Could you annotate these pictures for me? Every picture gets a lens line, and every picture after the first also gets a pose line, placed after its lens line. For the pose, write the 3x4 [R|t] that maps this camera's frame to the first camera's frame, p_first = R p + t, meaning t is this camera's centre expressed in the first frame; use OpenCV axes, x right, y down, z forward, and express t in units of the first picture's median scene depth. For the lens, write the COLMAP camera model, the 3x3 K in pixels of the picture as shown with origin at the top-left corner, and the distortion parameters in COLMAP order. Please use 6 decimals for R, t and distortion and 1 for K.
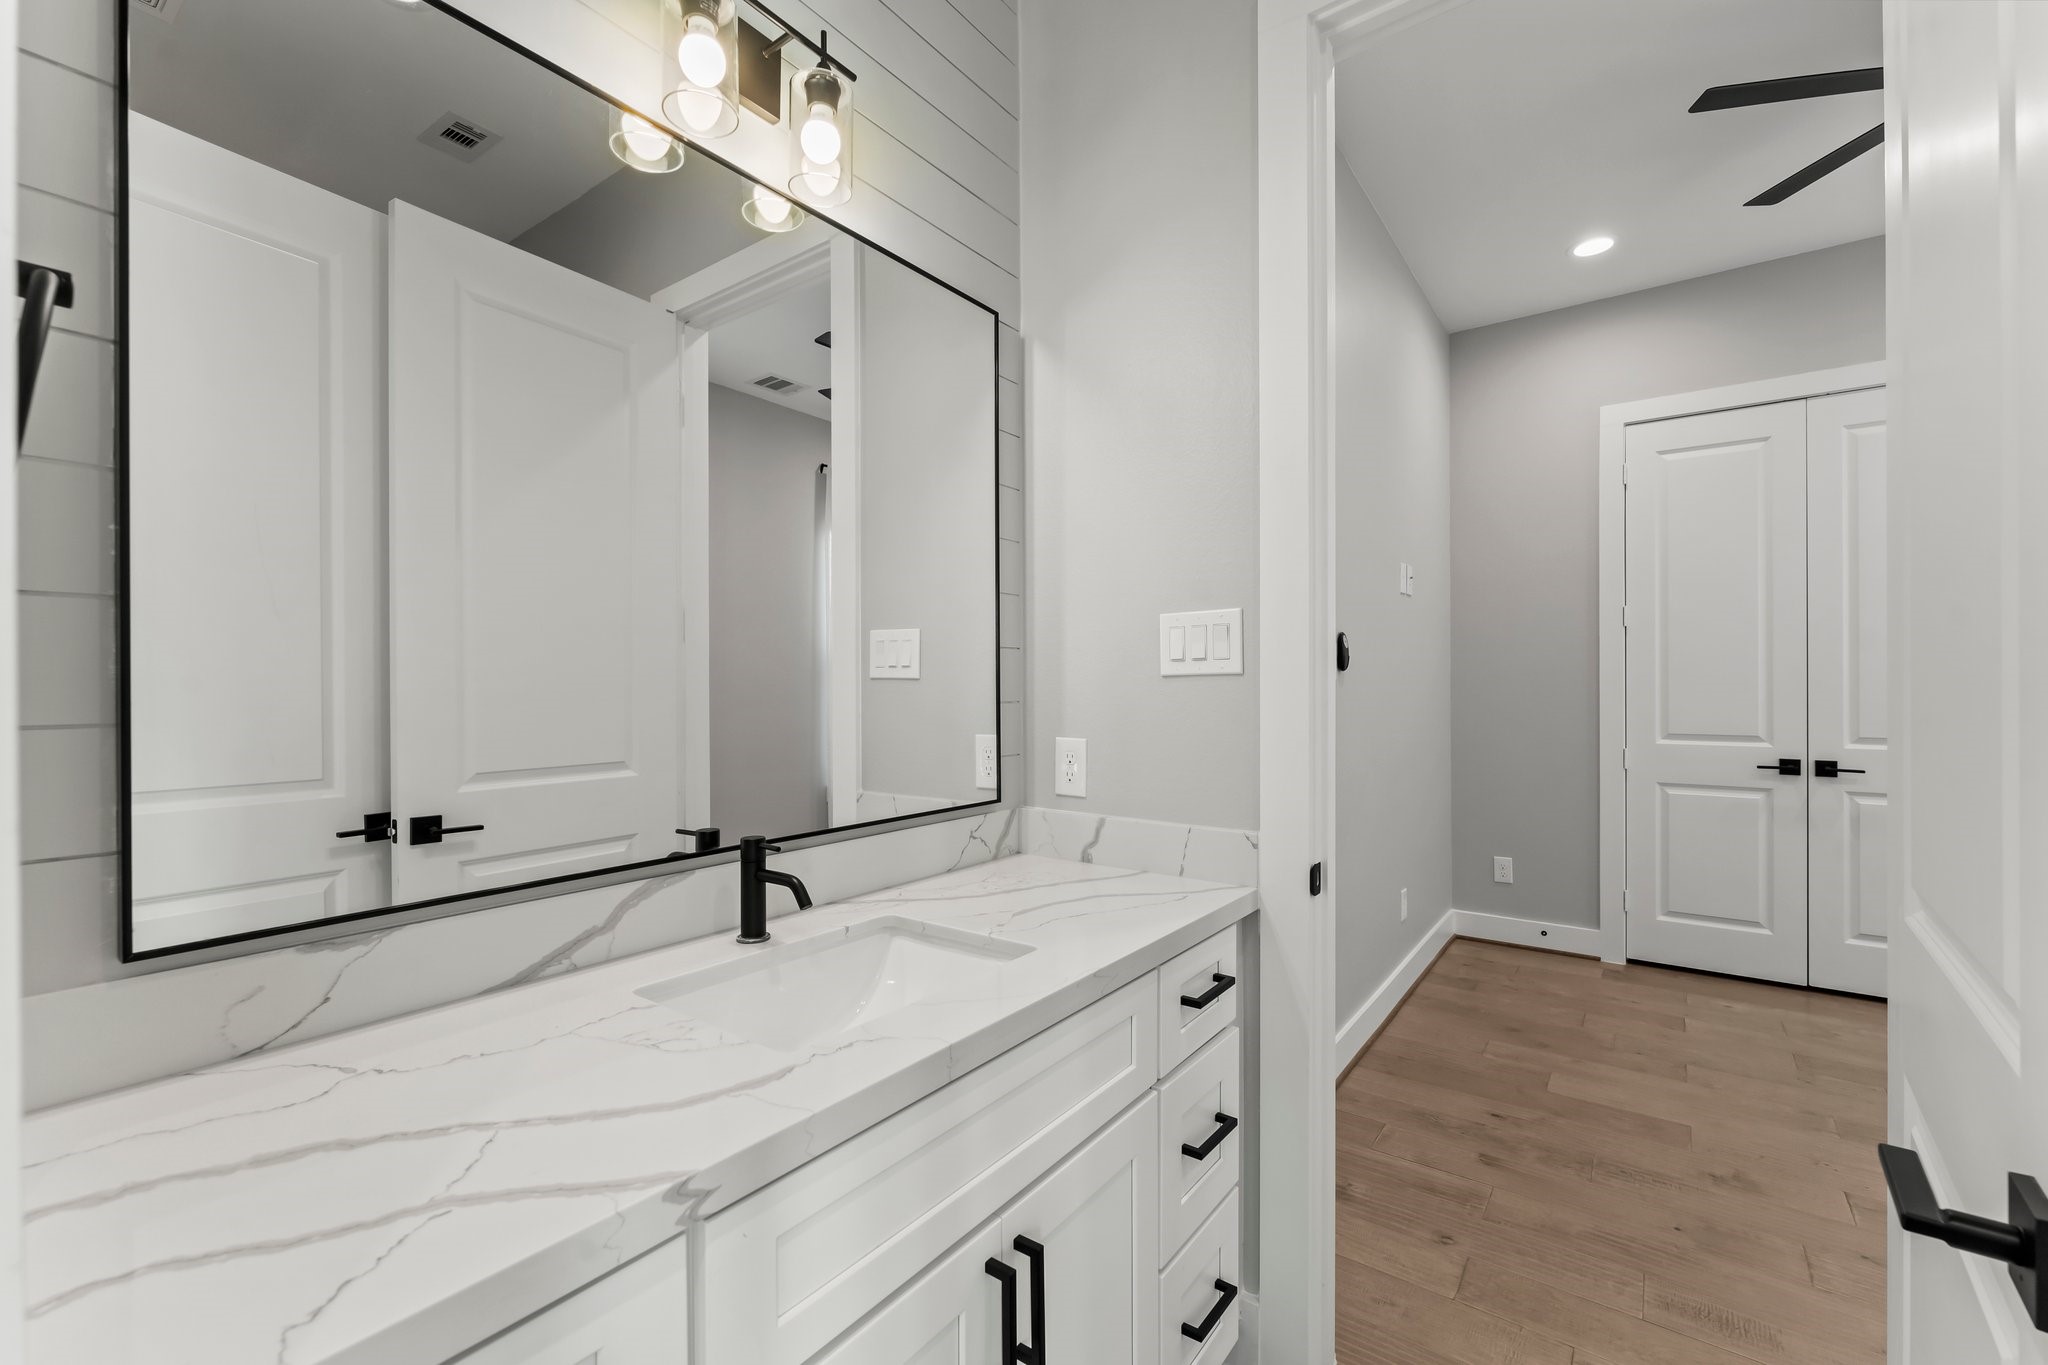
lens RADIAL K [[825.8, 0, 1034.6], [0, 825.8, 683.0], [0, 0, 1]] dist [-0.000183, 0.000347]
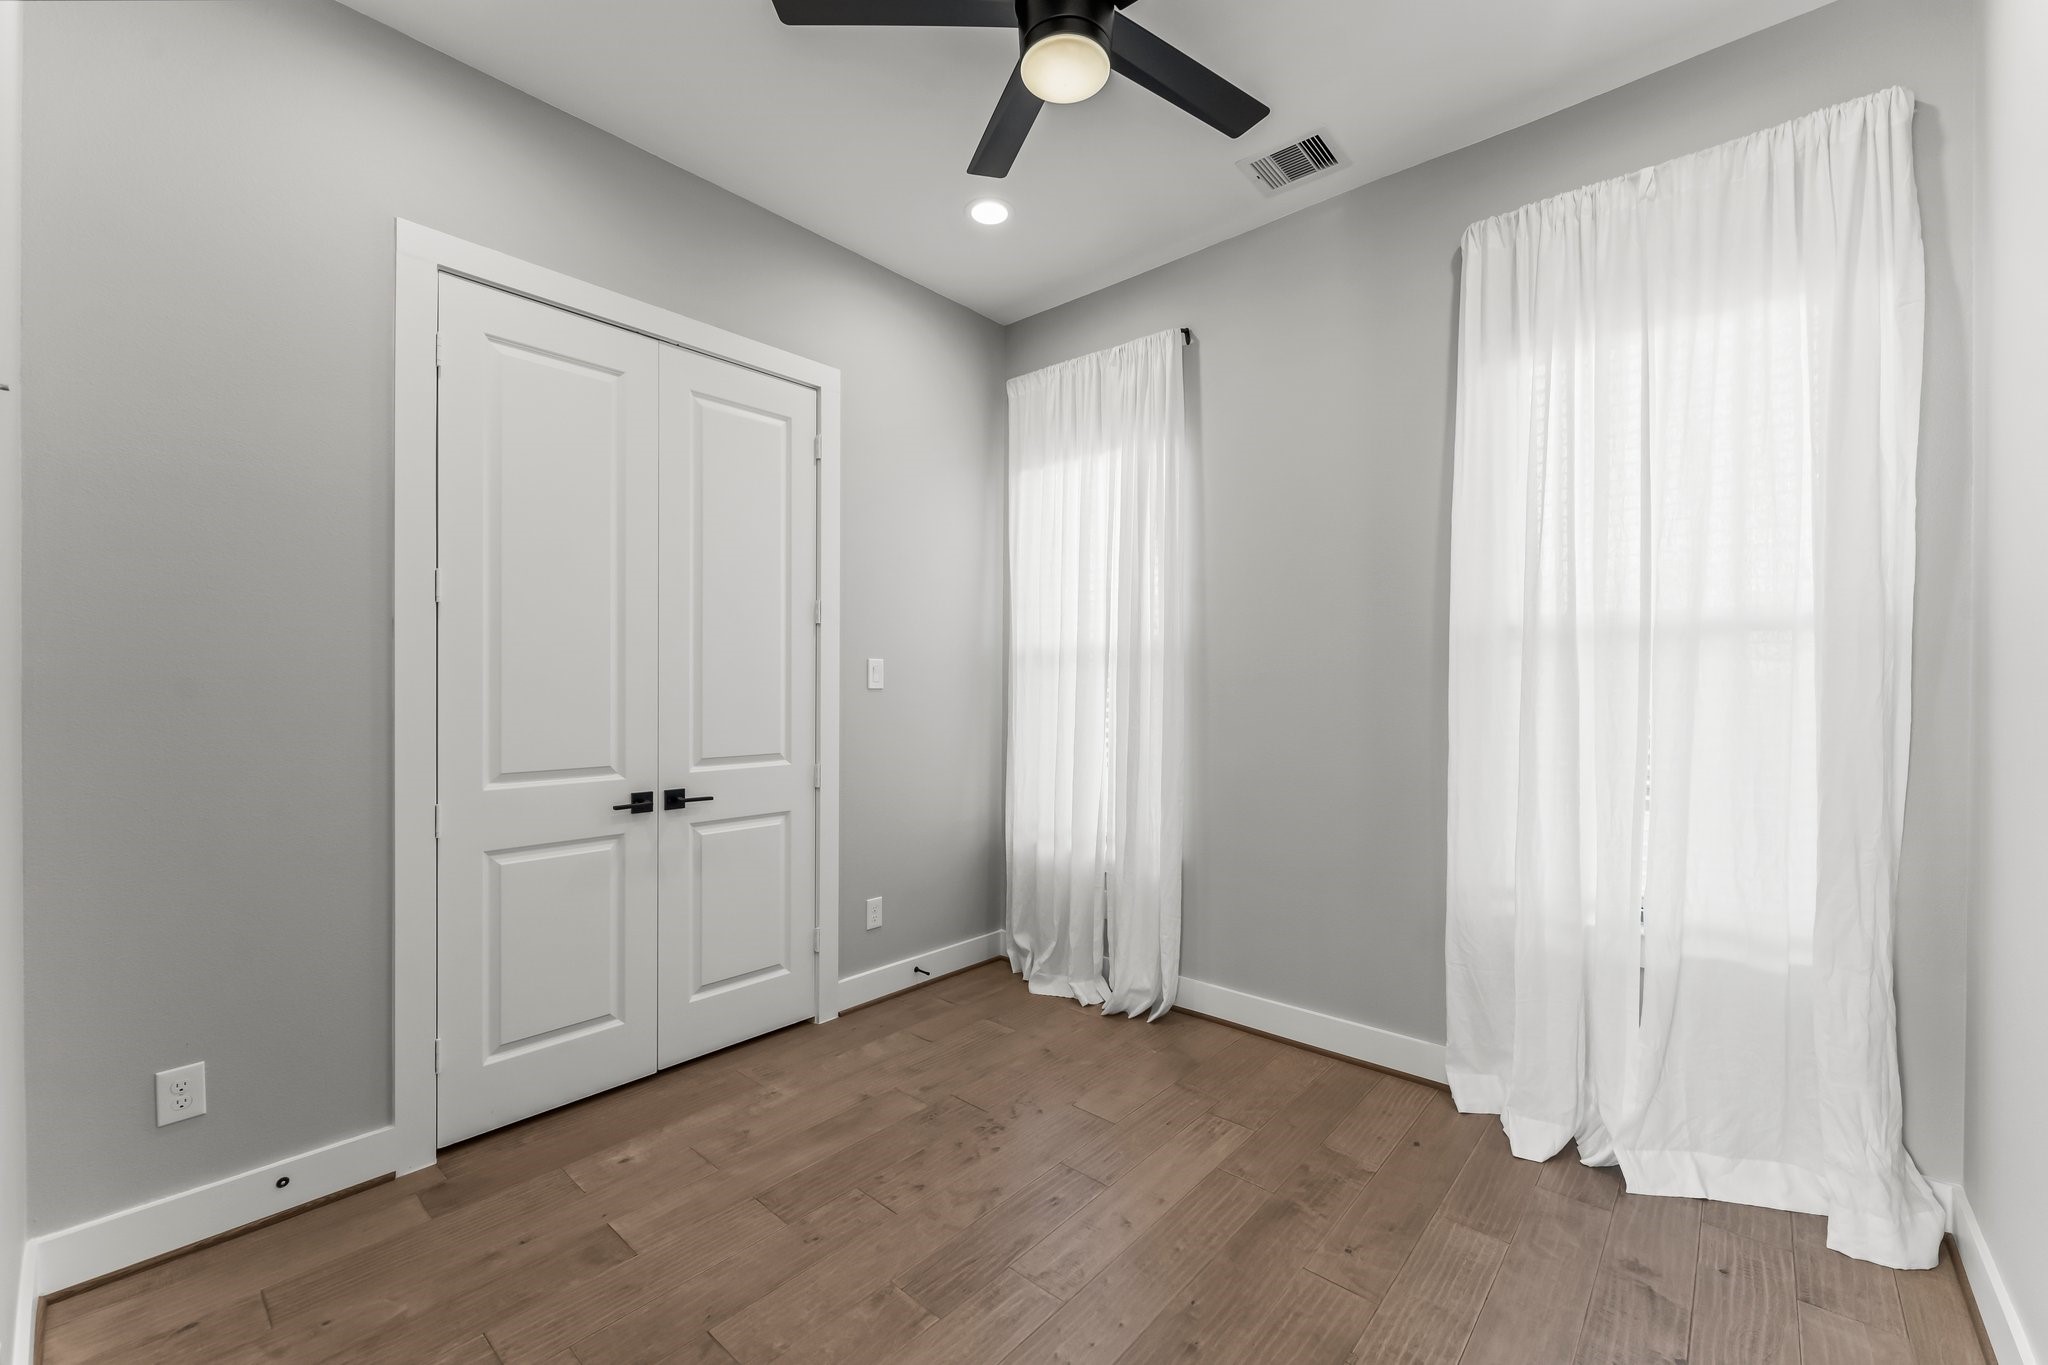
lens RADIAL K [[825.8, 0, 1025.0], [0, 825.8, 687.0], [0, 0, 1]] dist [-0.000183, 0.000347]
pose [[0.076891, -0.000727, 0.997039, 0.157713], [-0.008690, 0.999961, 0.001399, -0.012156], [-0.997002, -0.008772, 0.076882, 0.569690]]
